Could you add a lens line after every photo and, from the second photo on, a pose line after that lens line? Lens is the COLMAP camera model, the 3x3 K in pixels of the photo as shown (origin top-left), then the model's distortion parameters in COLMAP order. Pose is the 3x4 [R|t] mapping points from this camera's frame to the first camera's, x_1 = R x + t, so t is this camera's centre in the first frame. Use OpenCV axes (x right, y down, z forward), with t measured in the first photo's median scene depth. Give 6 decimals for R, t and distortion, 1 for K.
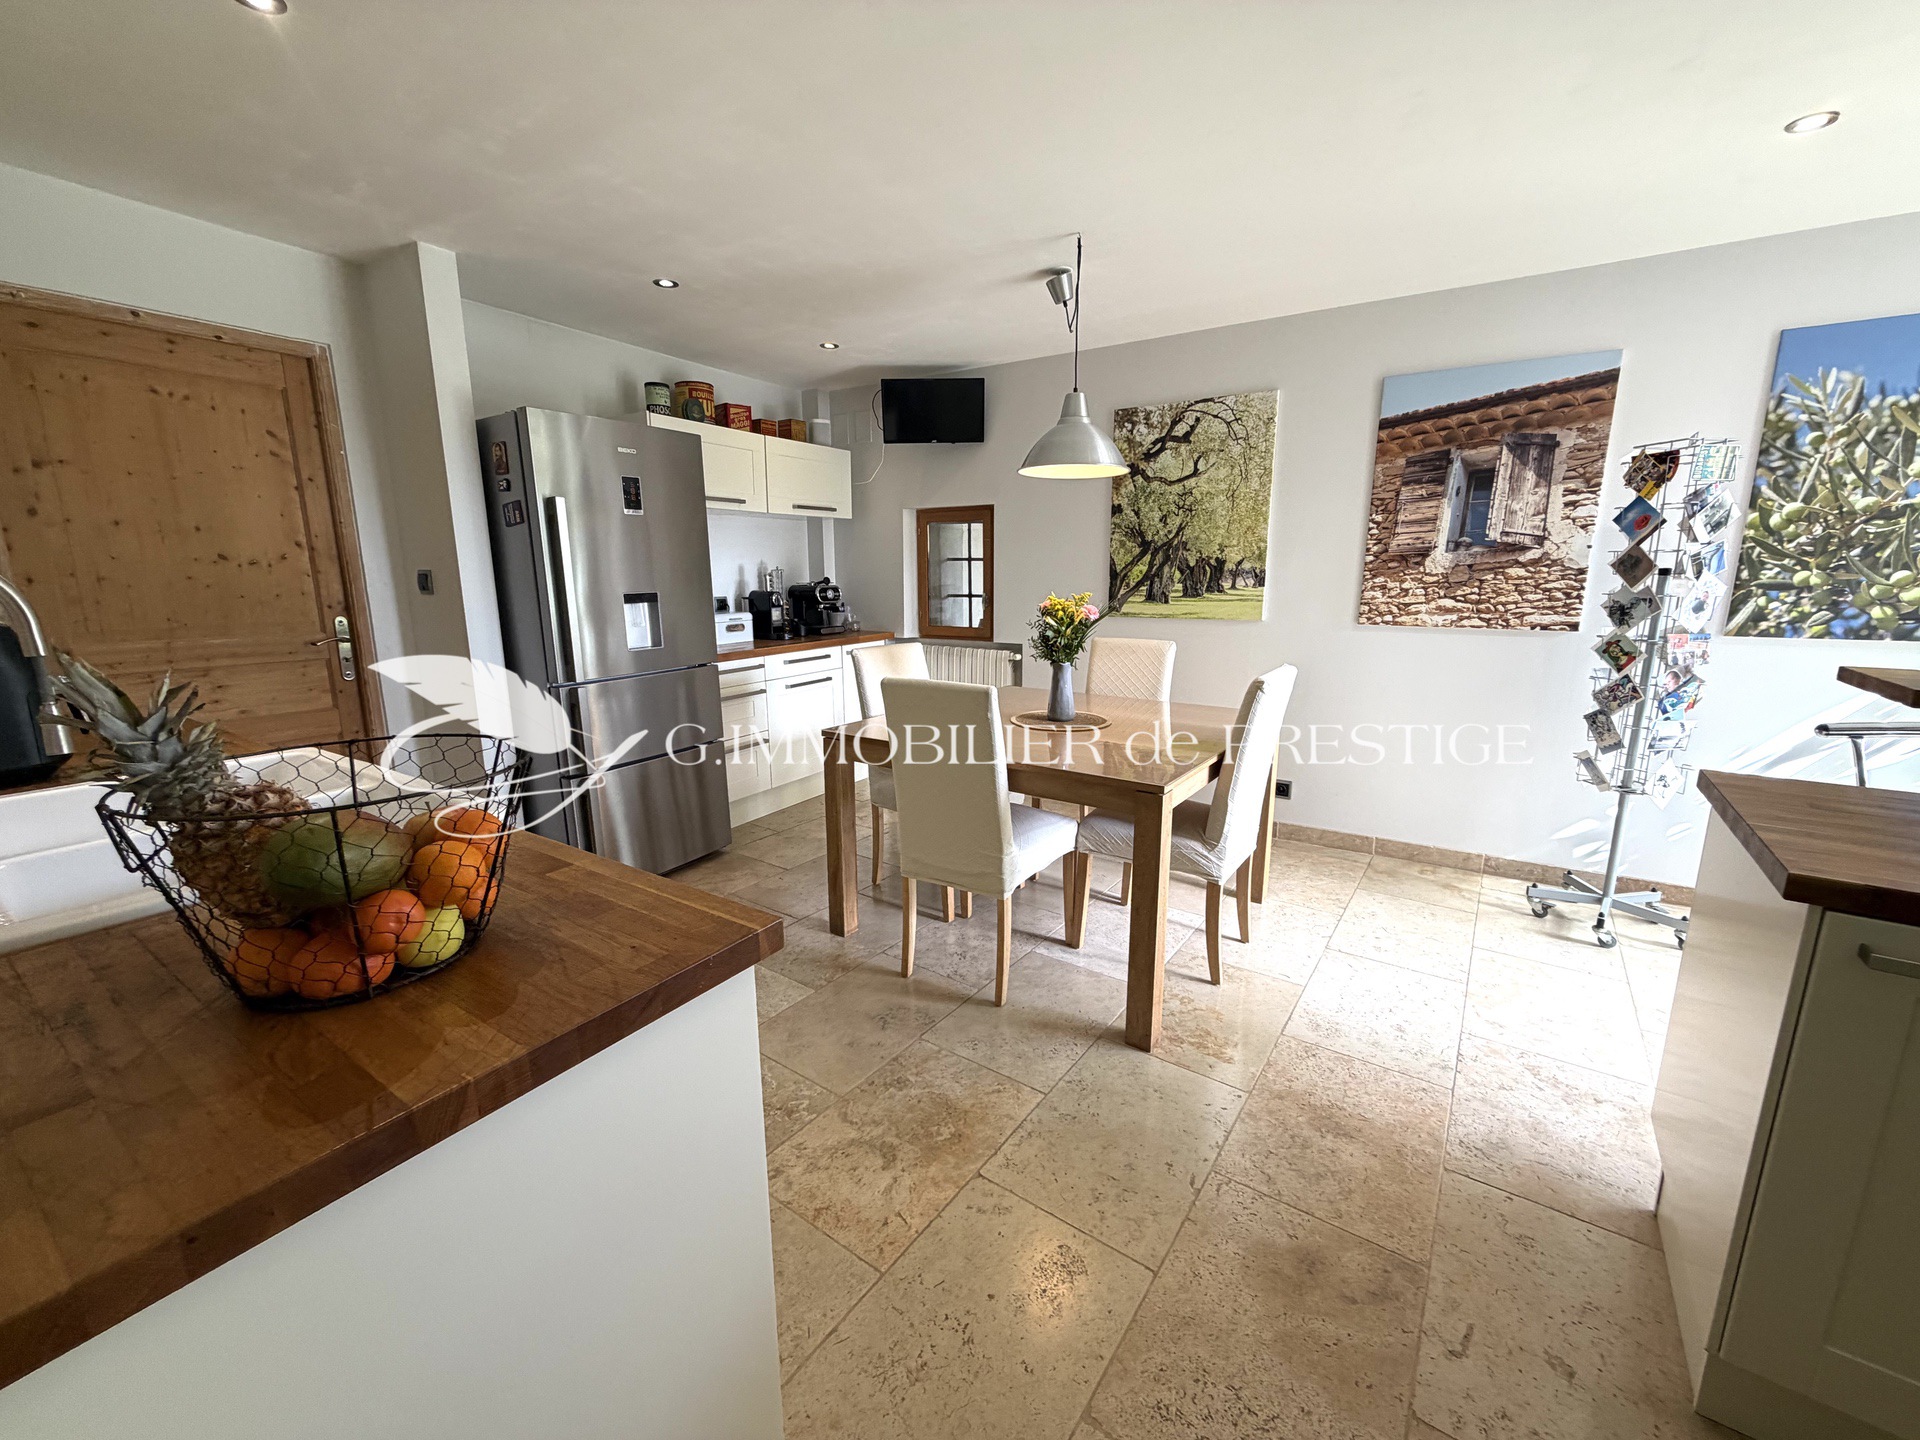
lens RADIAL K [[762.0, 0, 960.6], [0, 762.0, 719.5], [0, 0, 1]] dist [-0.009727, 0.003583]
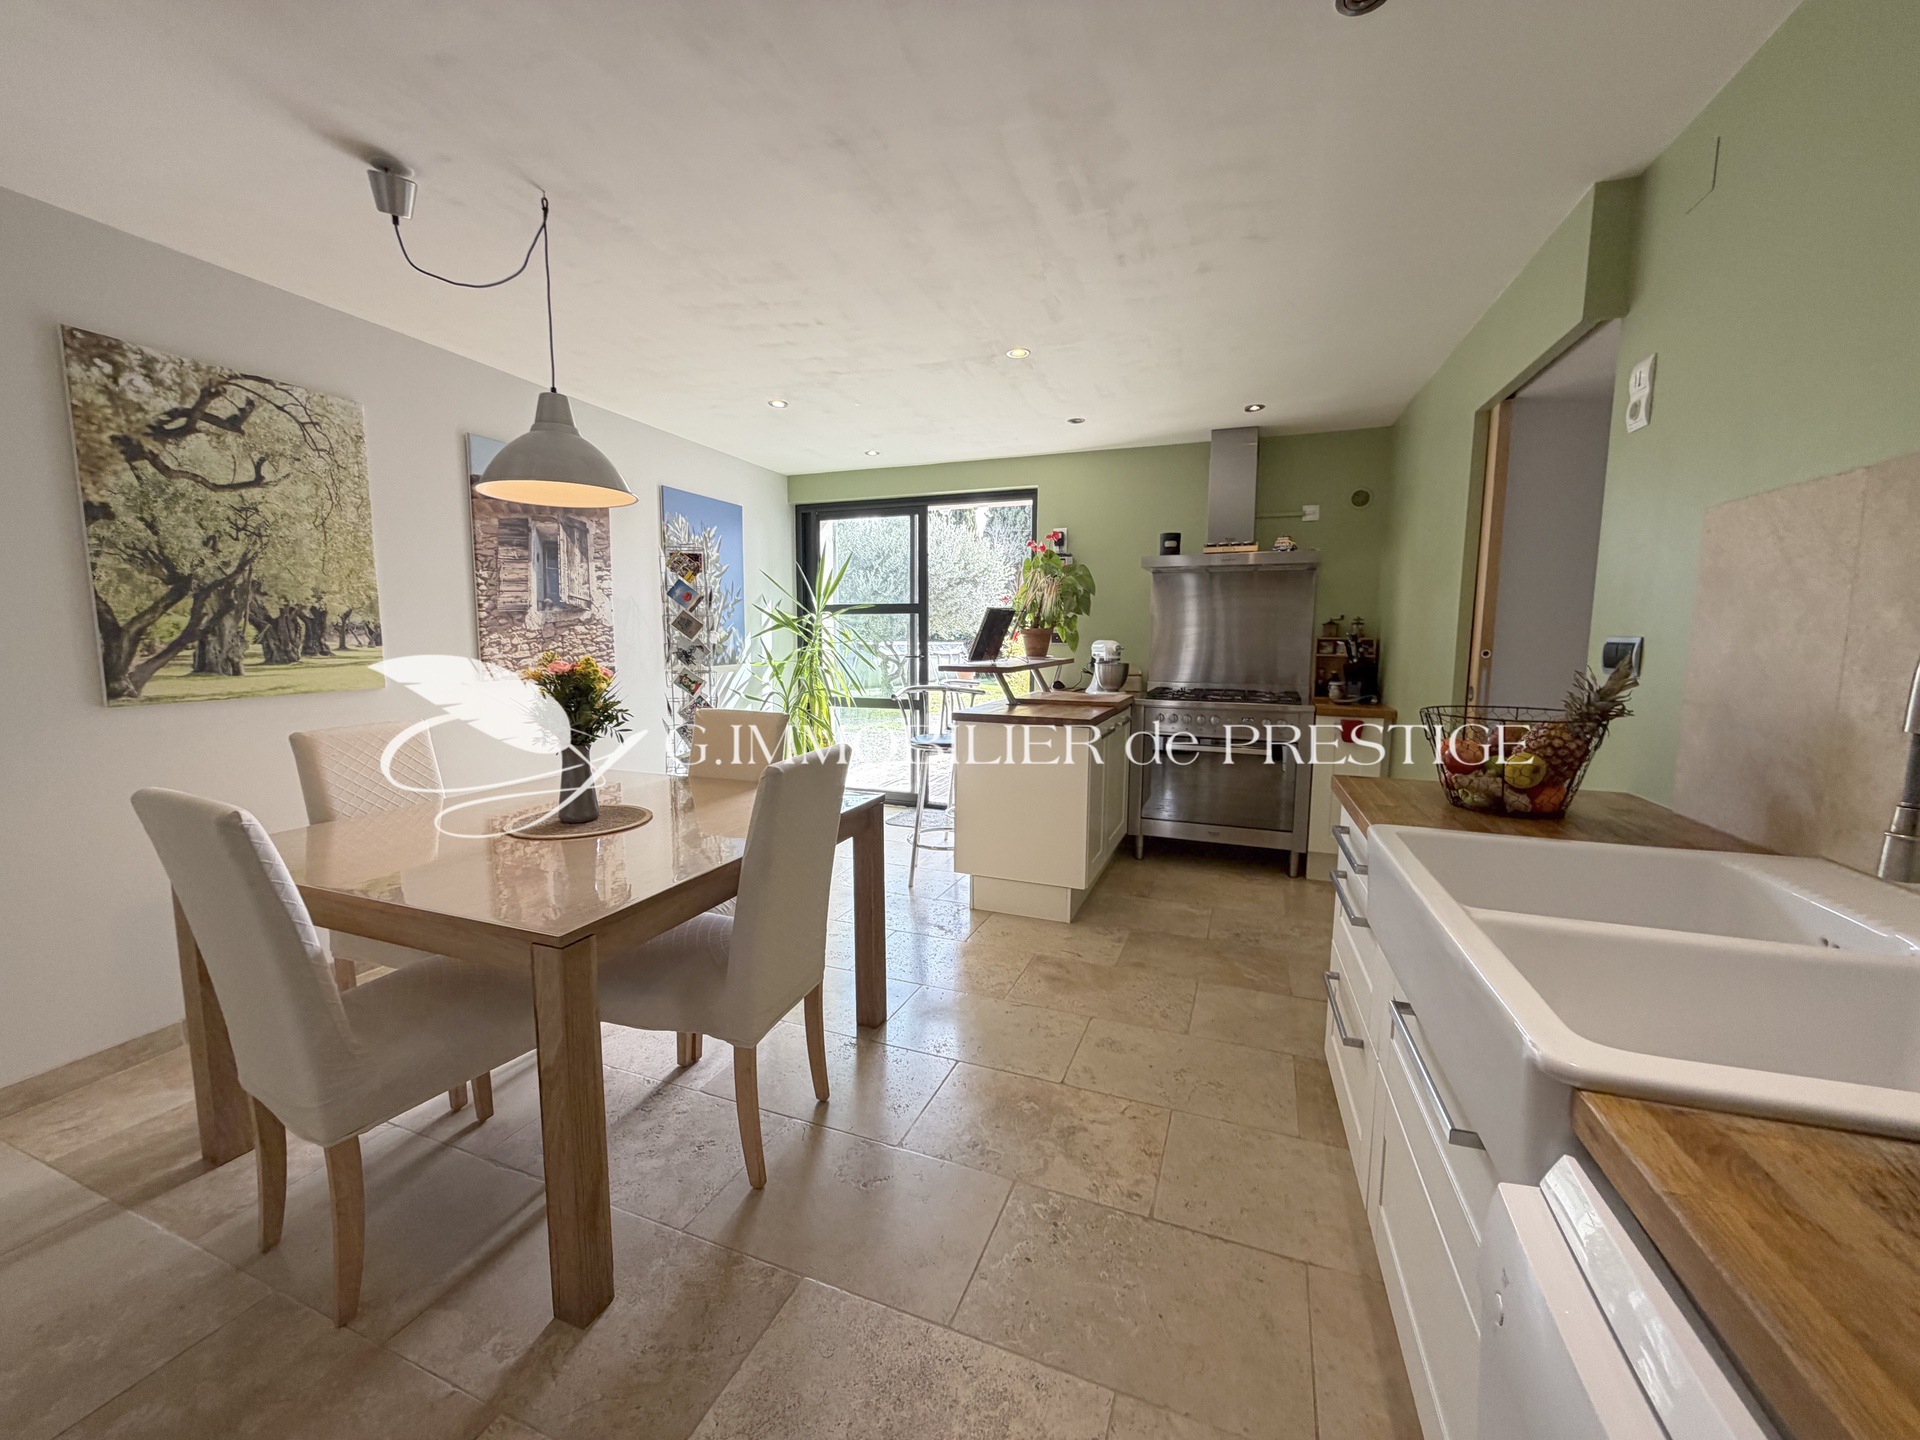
lens RADIAL K [[762.0, 0, 955.1], [0, 762.0, 717.0], [0, 0, 1]] dist [-0.009727, 0.003583]
pose [[-0.243590, -0.103287, 0.964363, -0.535068], [0.185256, 0.971051, 0.150798, -0.113315], [-0.952021, 0.215387, -0.217404, 0.632313]]
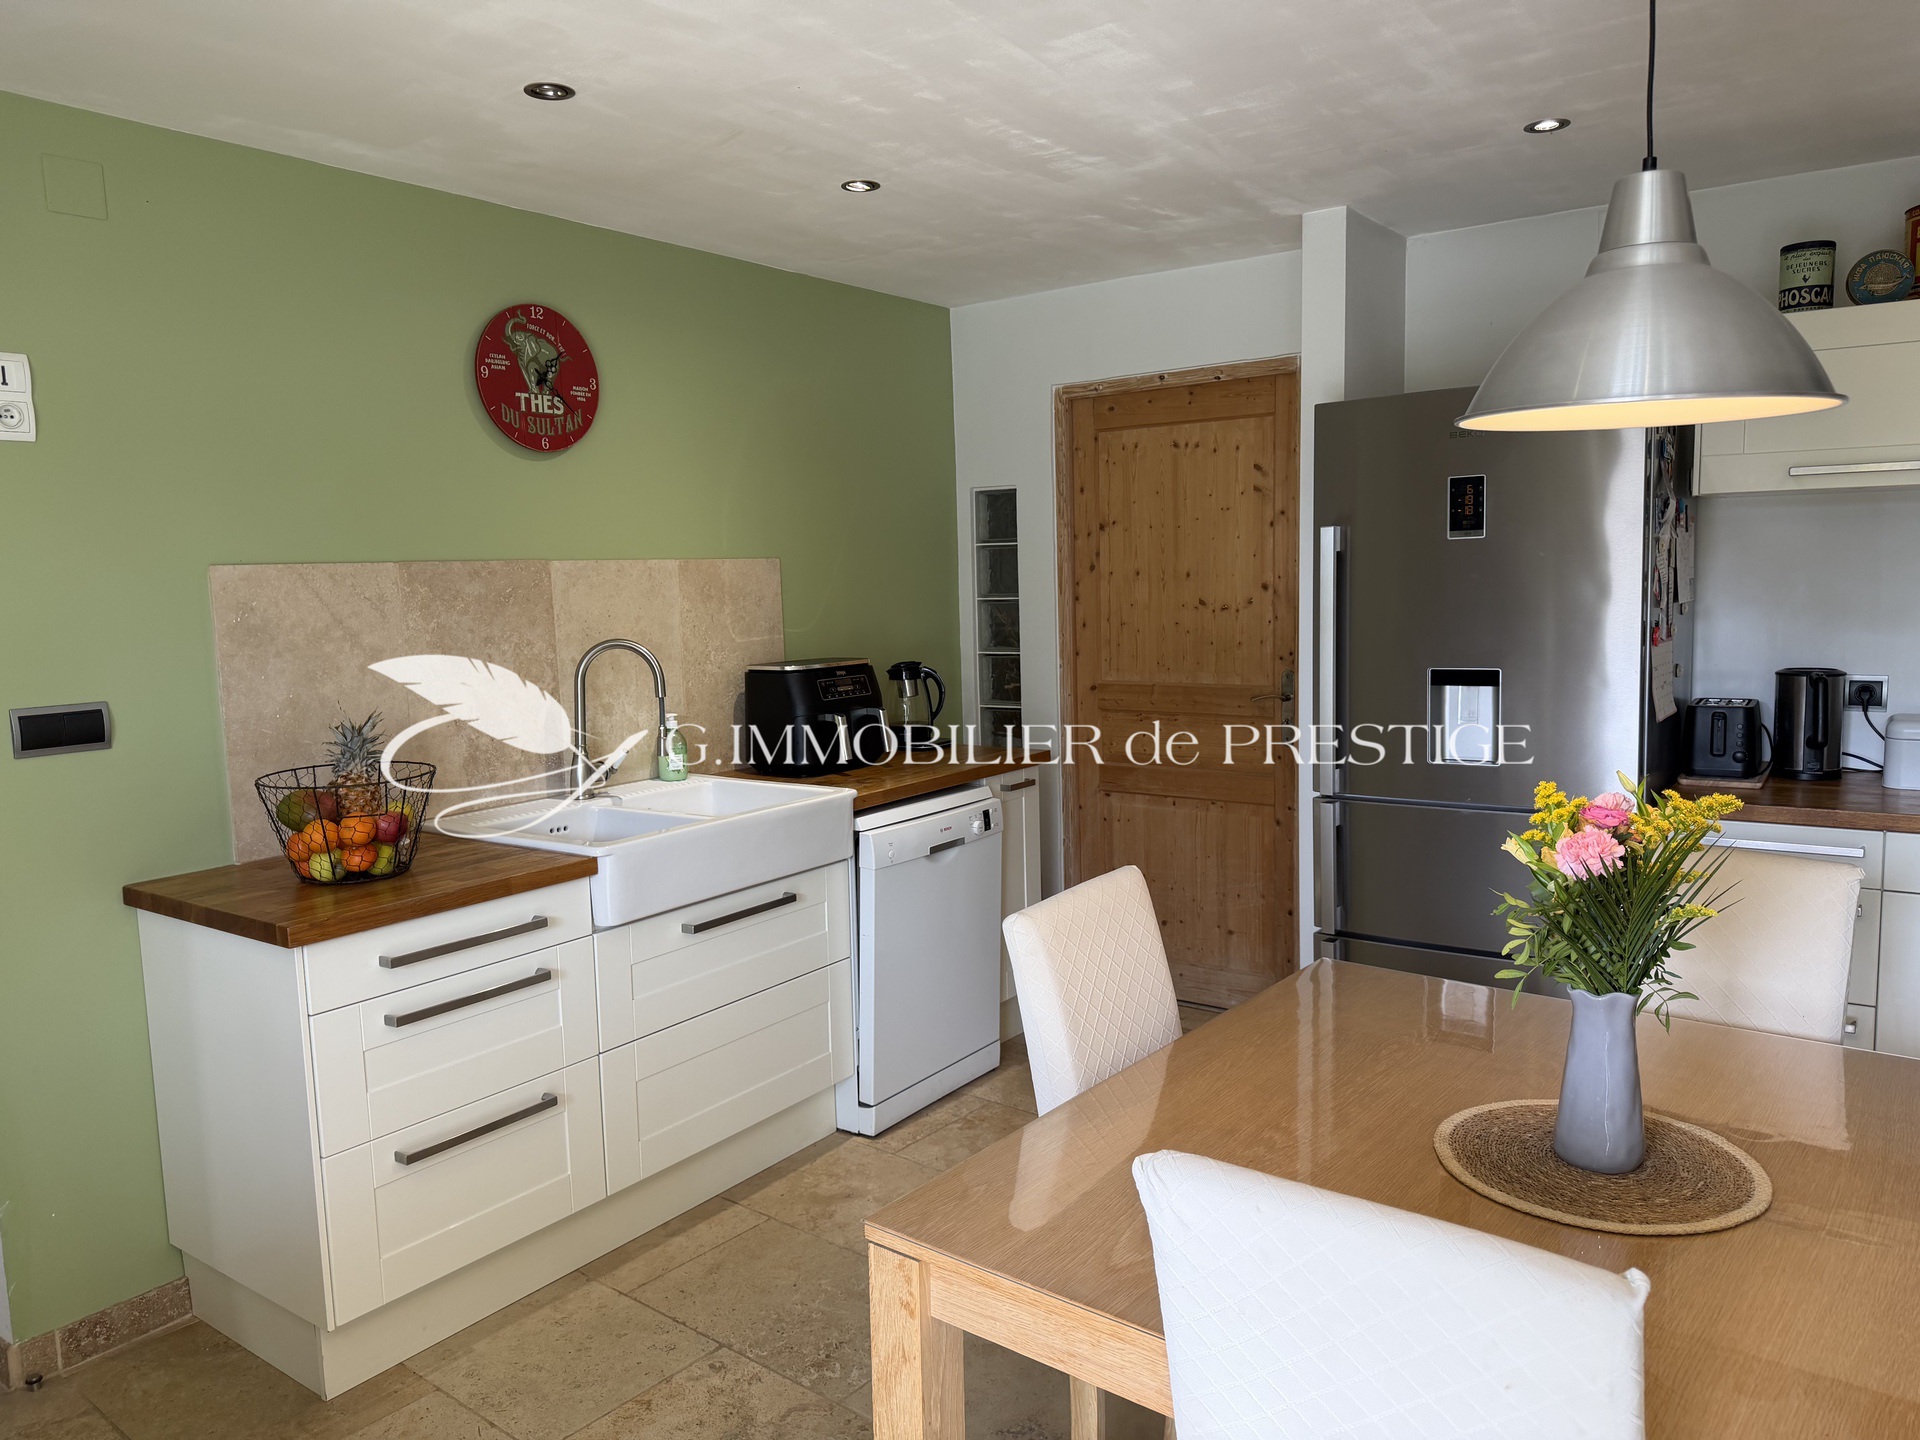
lens RADIAL K [[1352.1, 0, 959.4], [0, 1352.1, 723.1], [0, 0, 1]] dist [0.042544, -0.045976]
pose [[-0.060619, 0.118785, -0.991068, 0.567589], [-0.163817, 0.978247, 0.127268, -0.170964], [0.984626, 0.170069, -0.039841, 0.579589]]
